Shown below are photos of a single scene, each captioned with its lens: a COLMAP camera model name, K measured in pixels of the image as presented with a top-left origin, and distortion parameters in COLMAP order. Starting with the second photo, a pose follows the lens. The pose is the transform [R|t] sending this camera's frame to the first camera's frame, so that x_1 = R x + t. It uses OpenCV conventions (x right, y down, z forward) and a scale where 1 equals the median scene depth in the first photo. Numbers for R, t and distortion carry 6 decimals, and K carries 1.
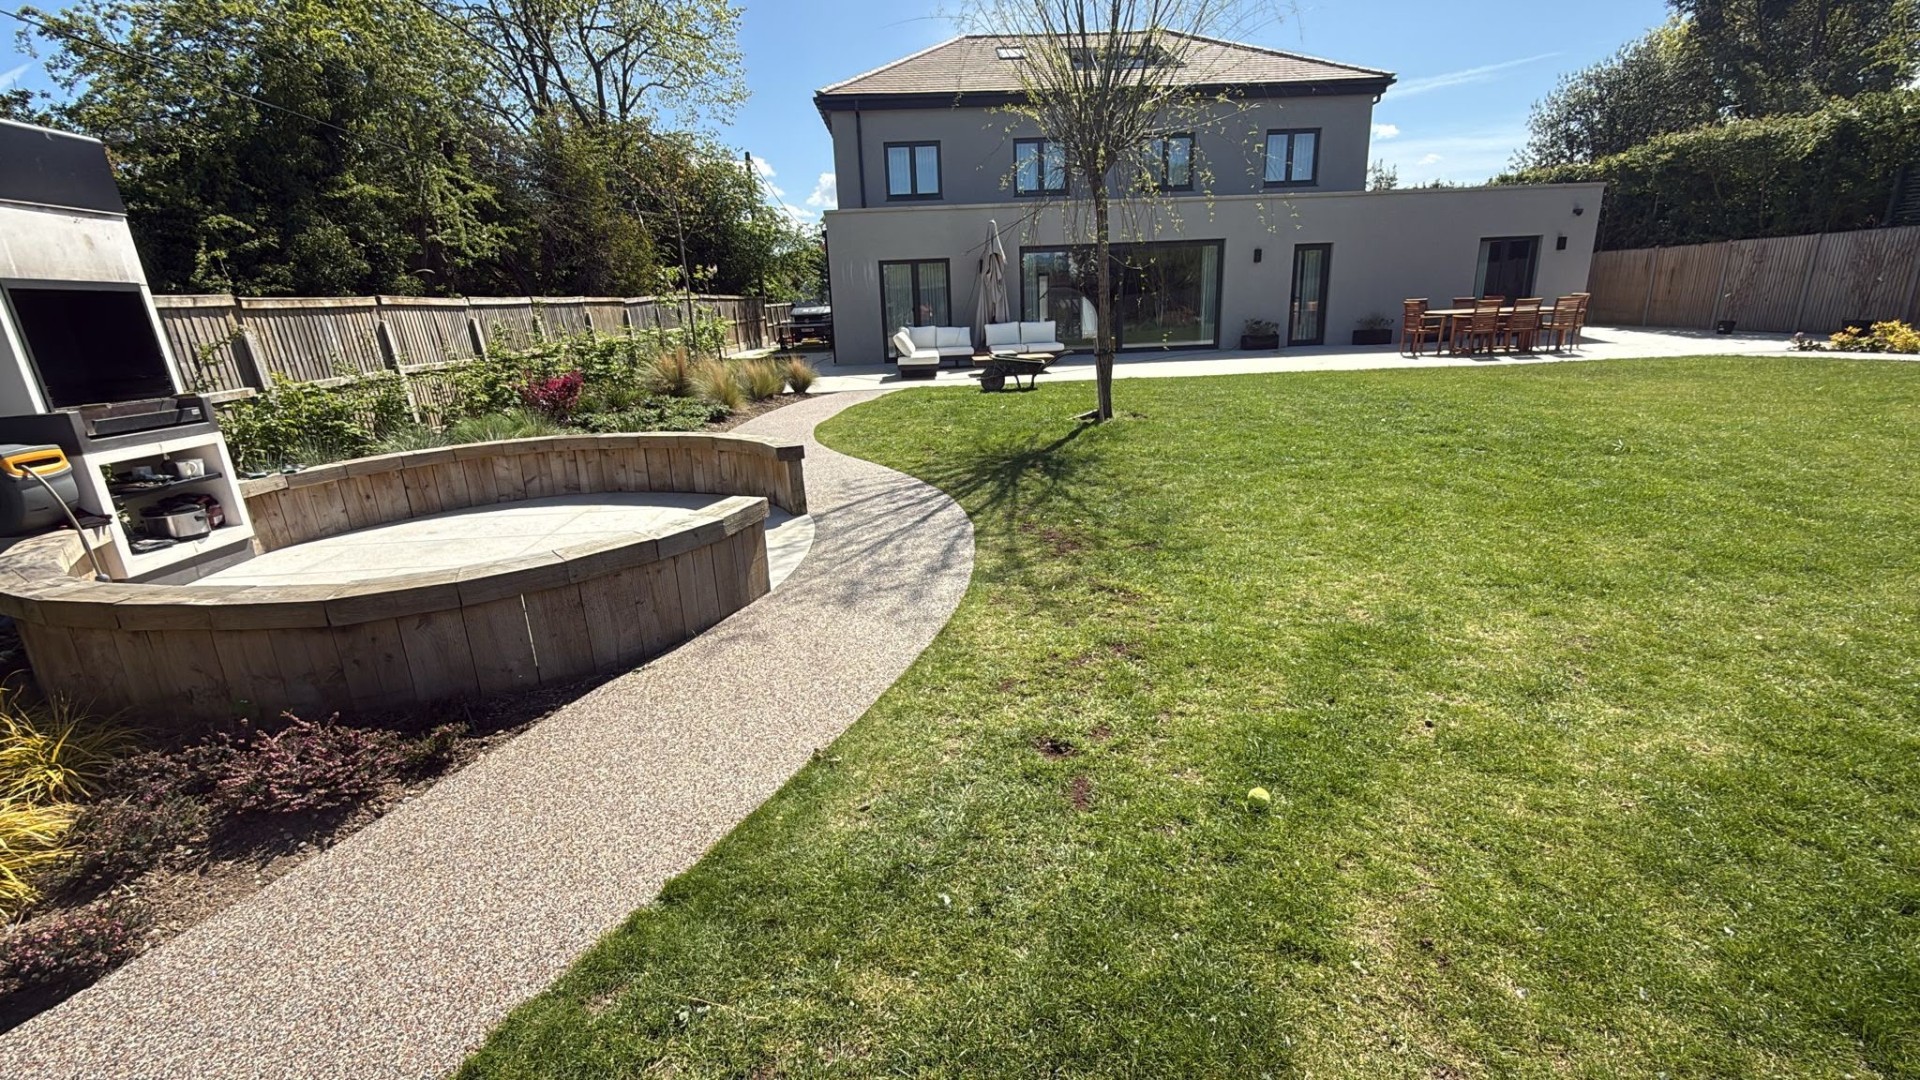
lens RADIAL K [[794.7, 0, 963.5], [0, 794.7, 541.6], [0, 0, 1]] dist [-0.001362, -0.000128]
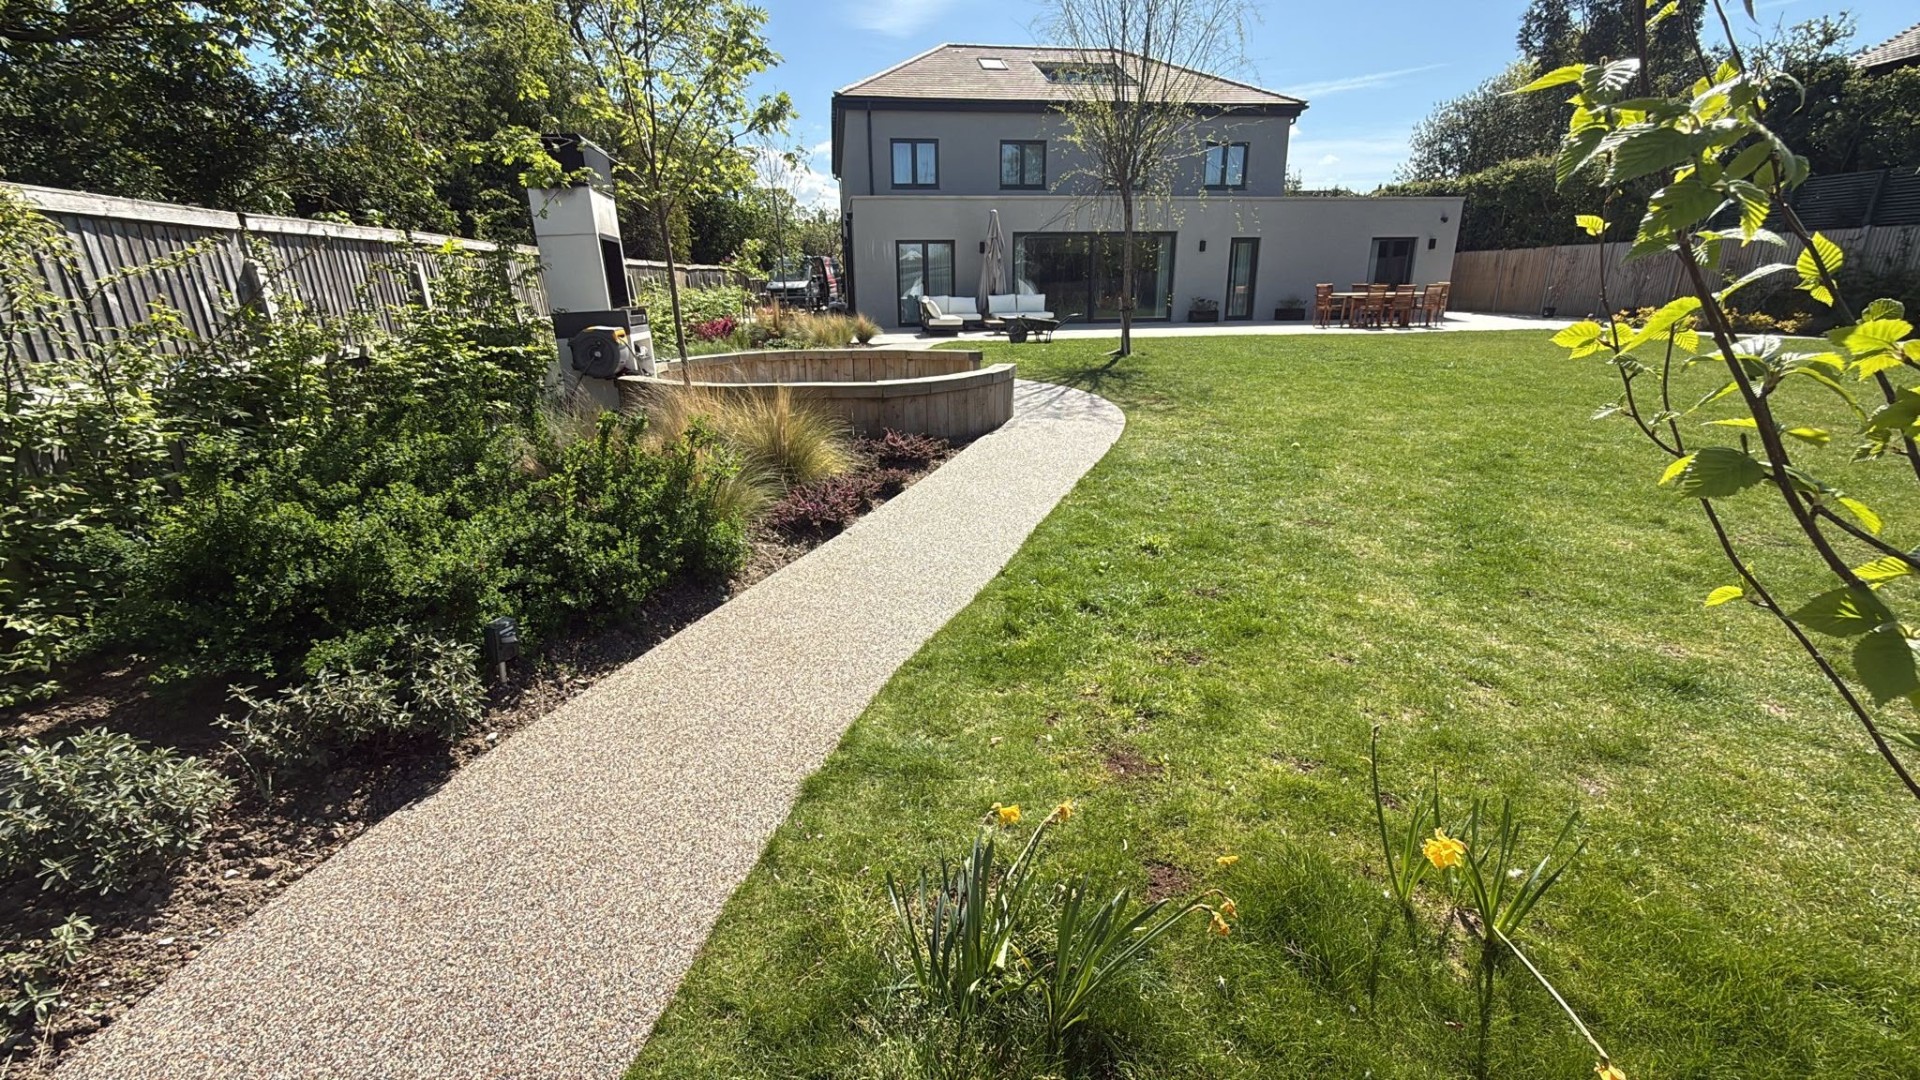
lens RADIAL K [[794.7, 0, 961.2], [0, 794.7, 543.3], [0, 0, 1]] dist [-0.001362, -0.000128]
pose [[0.994842, -0.006136, 0.101248, -0.125154], [0.004143, 0.999794, 0.019878, 0.073054], [-0.101349, -0.019356, 0.994663, -0.192171]]
